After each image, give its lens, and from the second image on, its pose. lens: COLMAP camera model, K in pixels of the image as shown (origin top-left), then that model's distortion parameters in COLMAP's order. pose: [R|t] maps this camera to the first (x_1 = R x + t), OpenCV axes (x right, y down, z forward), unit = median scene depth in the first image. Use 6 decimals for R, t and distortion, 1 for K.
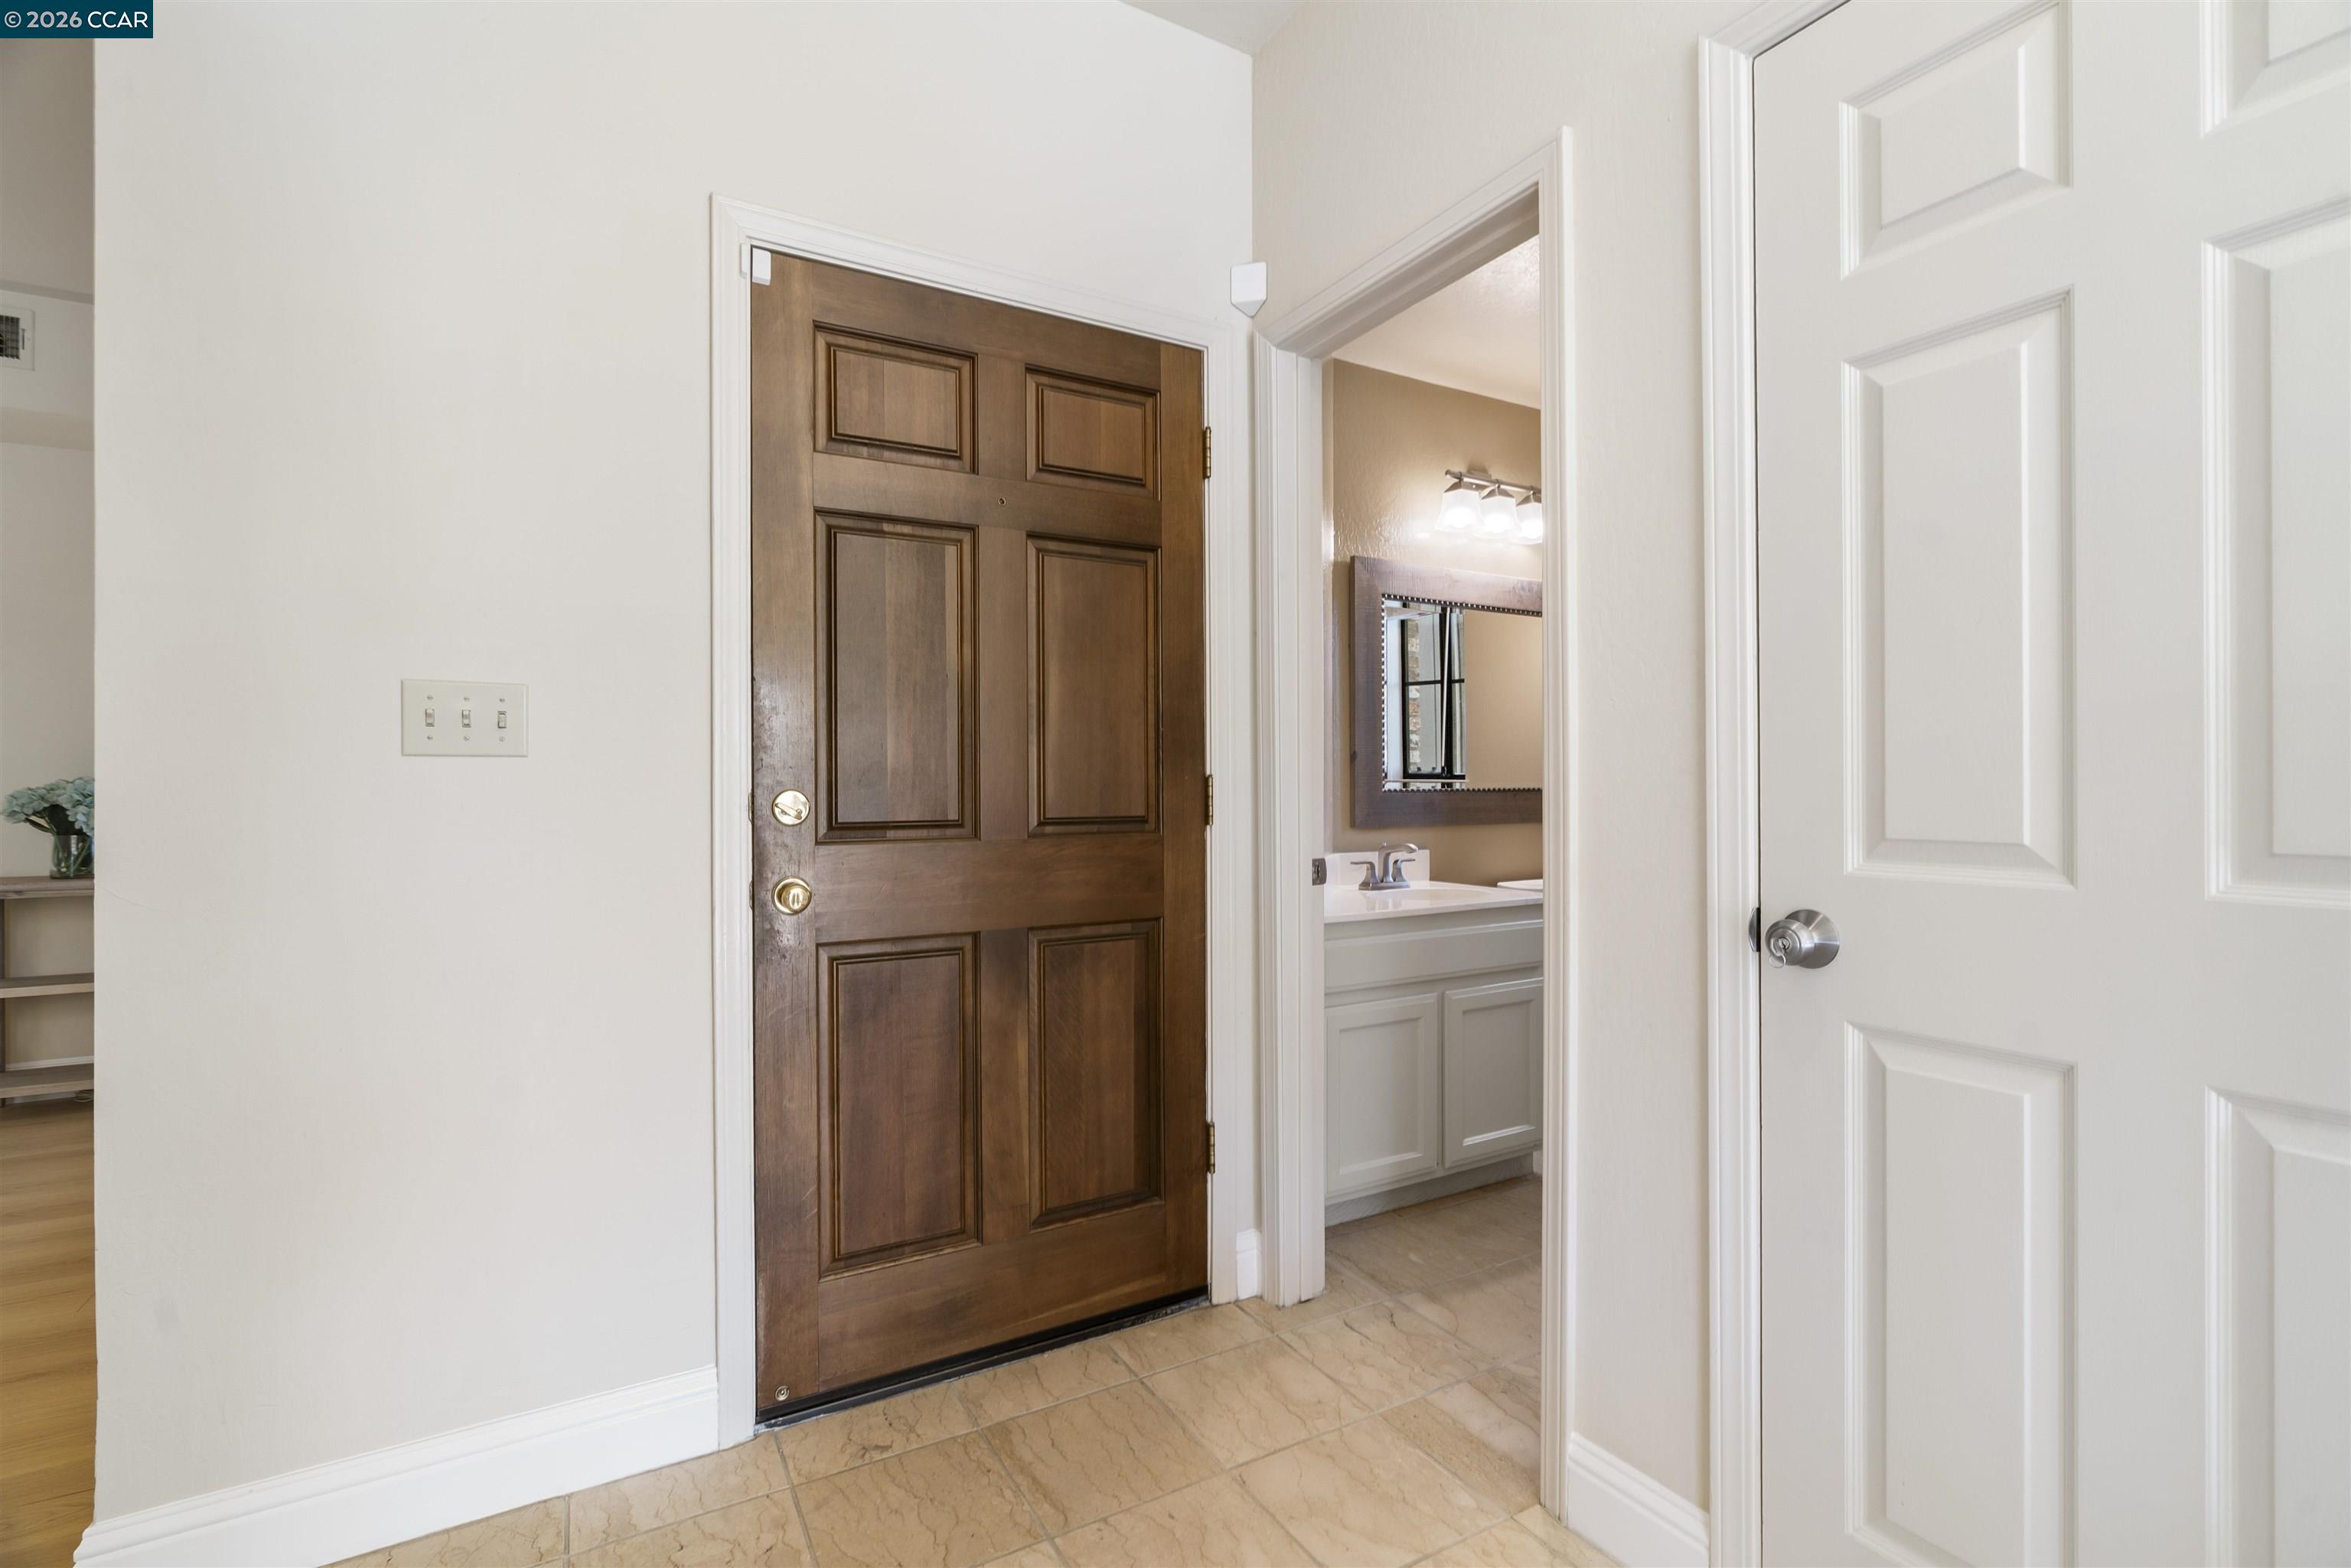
lens RADIAL K [[1075.3, 0, 1167.7], [0, 1075.3, 791.6], [0, 0, 1]] dist [-0.004407, 0.002003]
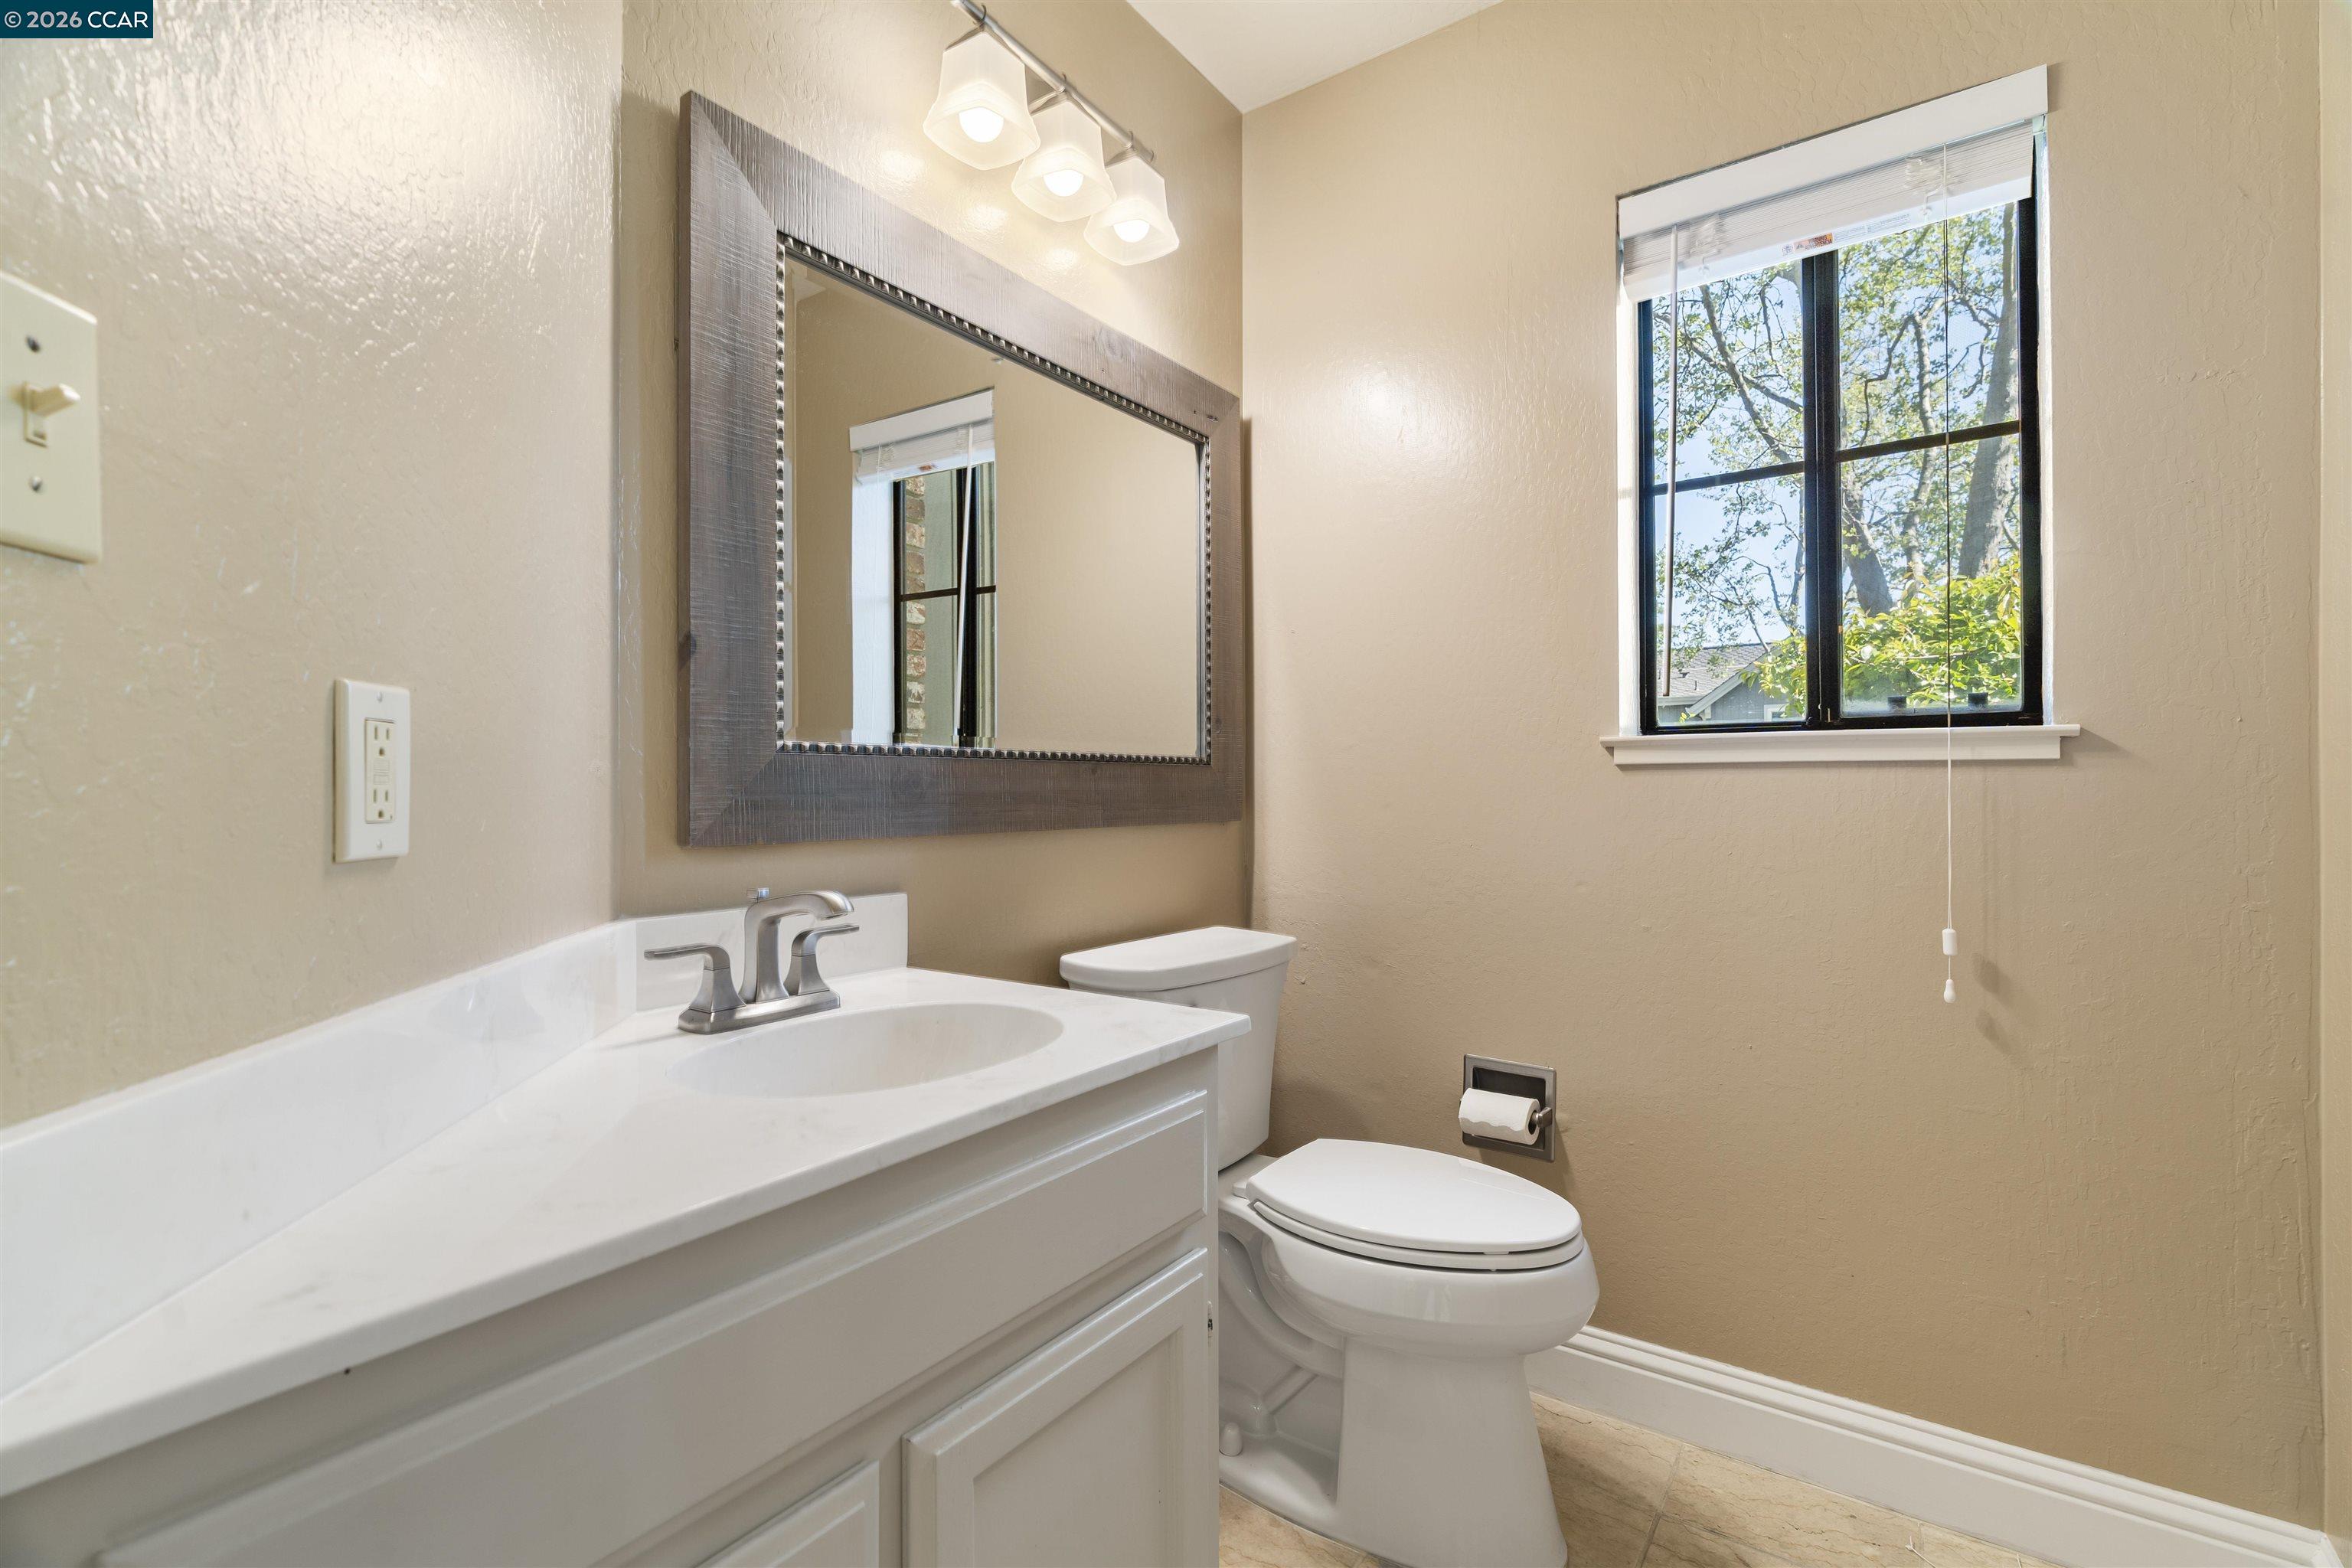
lens RADIAL K [[1075.8, 0, 1179.3], [0, 1075.8, 785.8], [0, 0, 1]] dist [-0.004407, 0.002003]
pose [[0.908042, 0.003116, 0.418868, 0.158171], [0.002221, 0.999922, -0.012253, 0.017186], [-0.418874, 0.012056, 0.907964, 0.555339]]
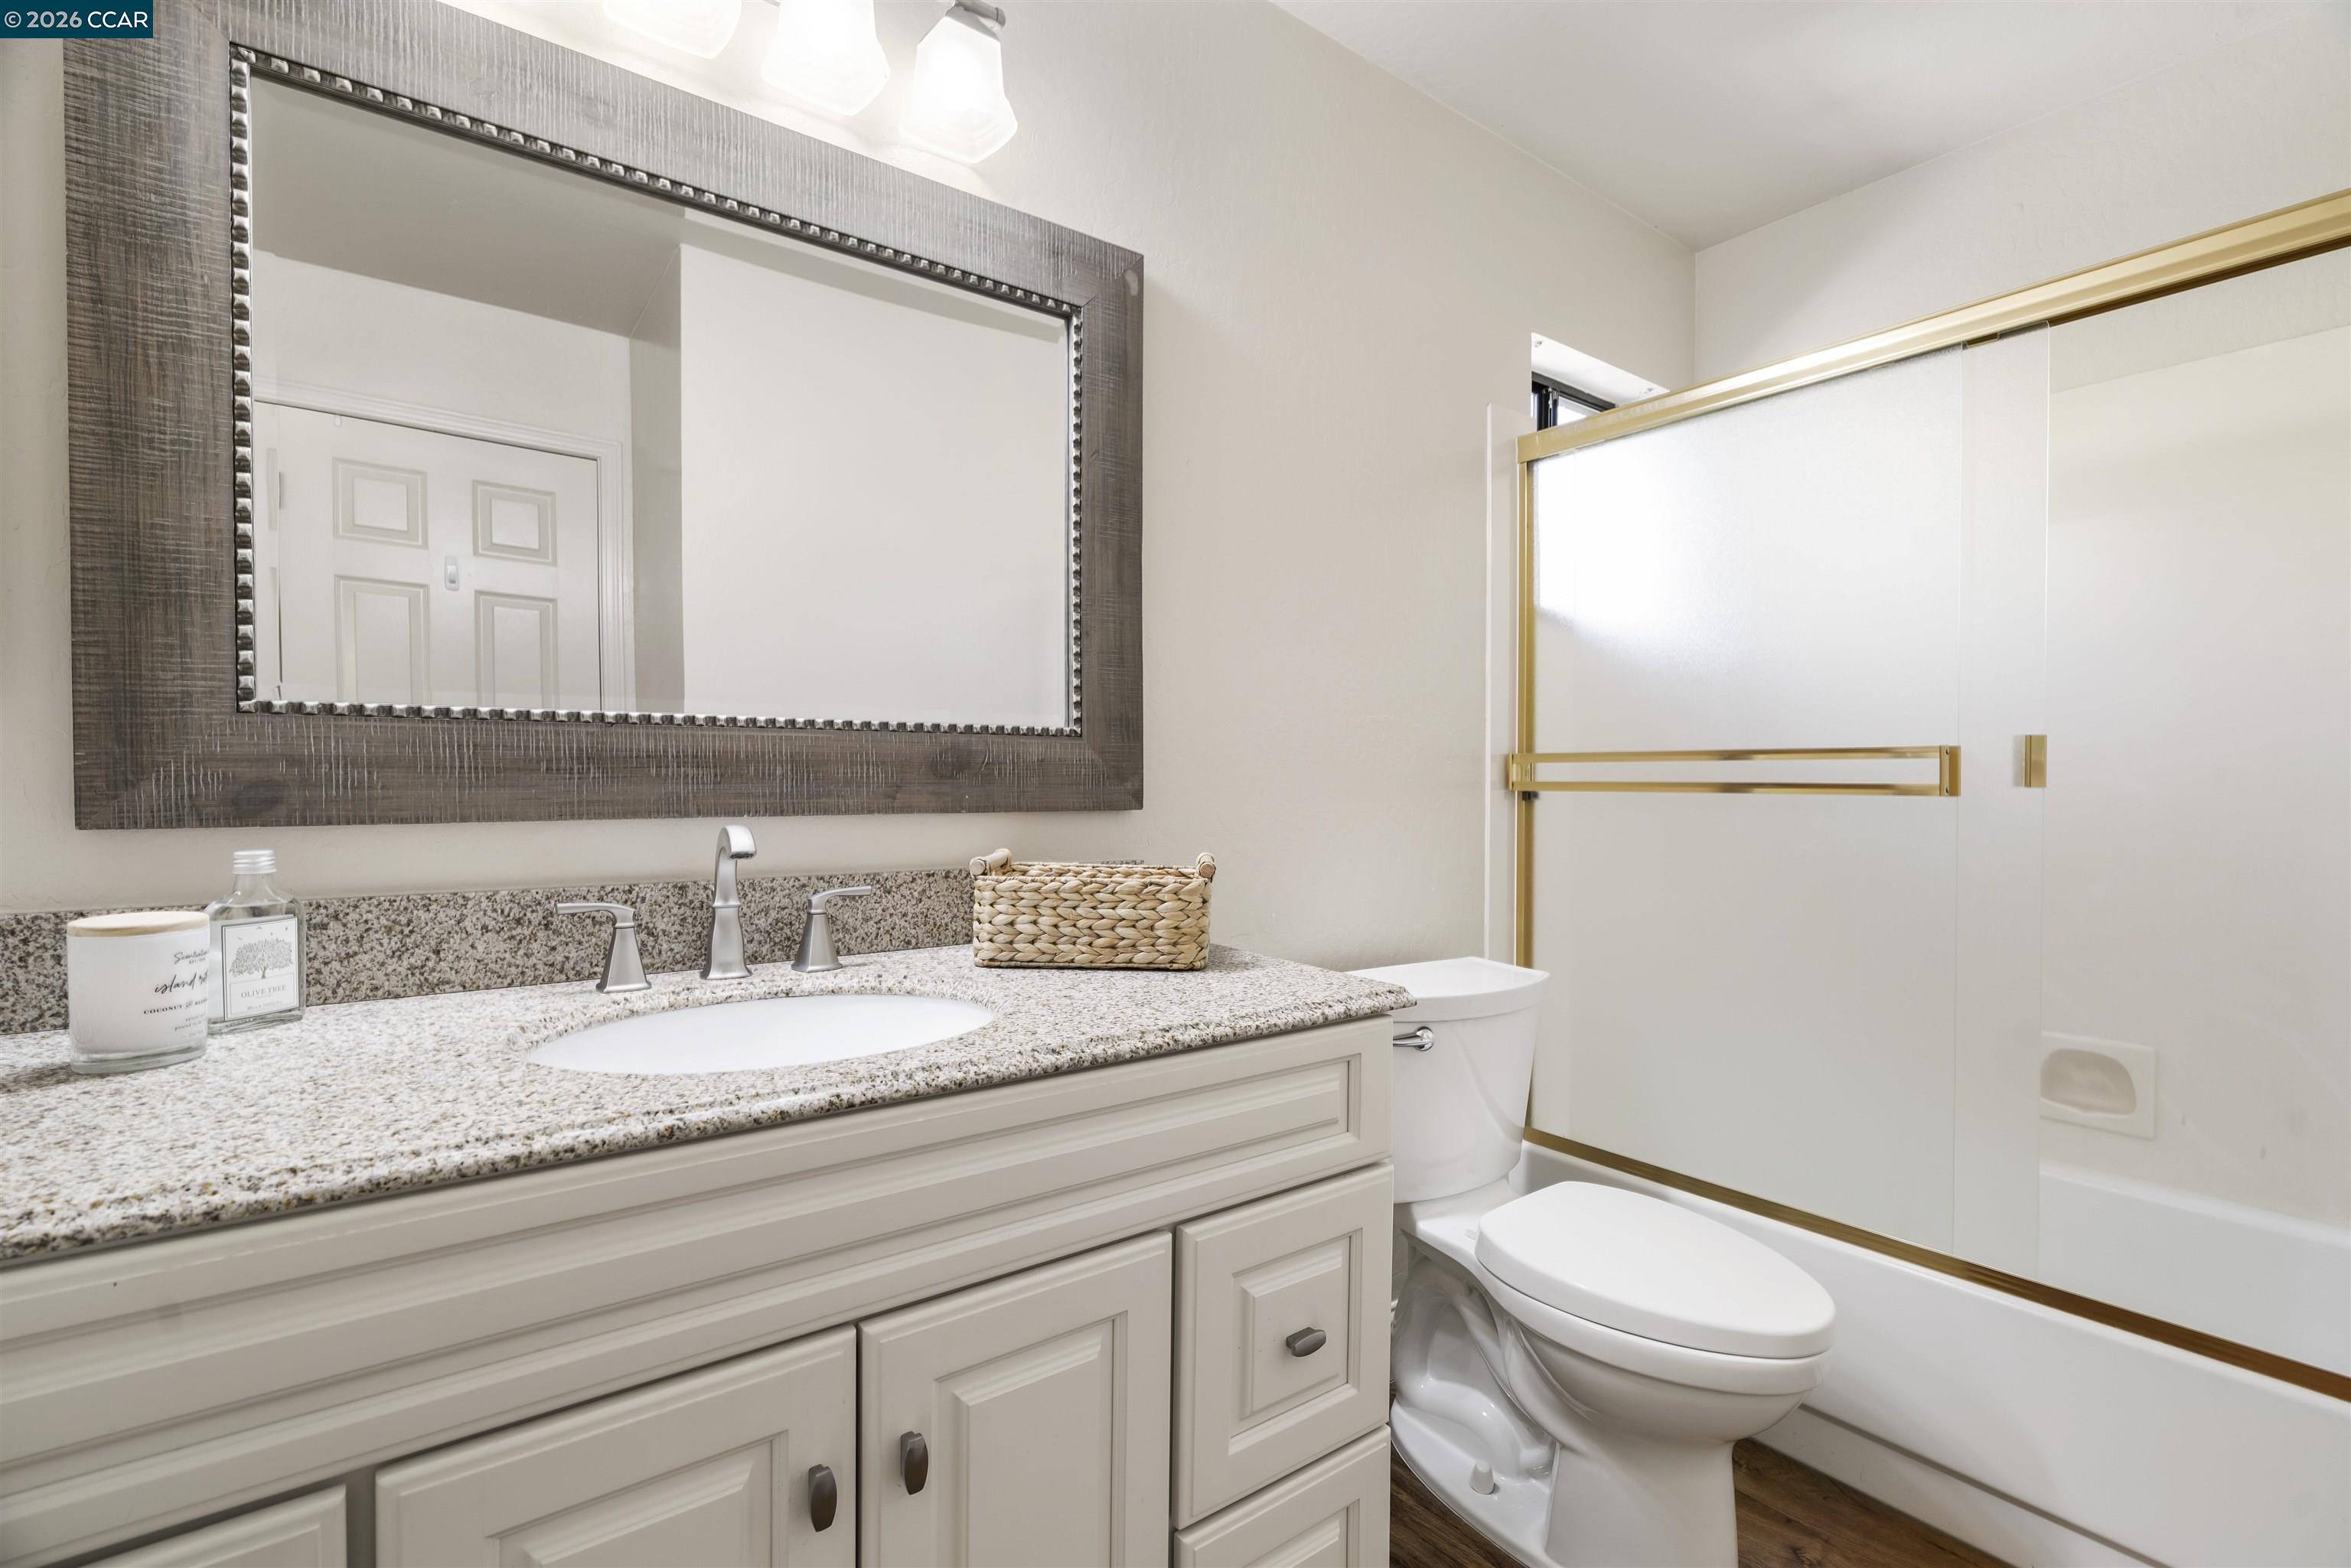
lens RADIAL K [[1075.3, 0, 1174.5], [0, 1075.3, 786.2], [0, 0, 1]] dist [-0.004407, 0.002003]
pose [[0.992917, 0.007400, 0.118582, 0.399675], [-0.007700, 0.999968, 0.002072, 0.017422], [-0.118563, -0.002970, 0.992942, 0.628581]]
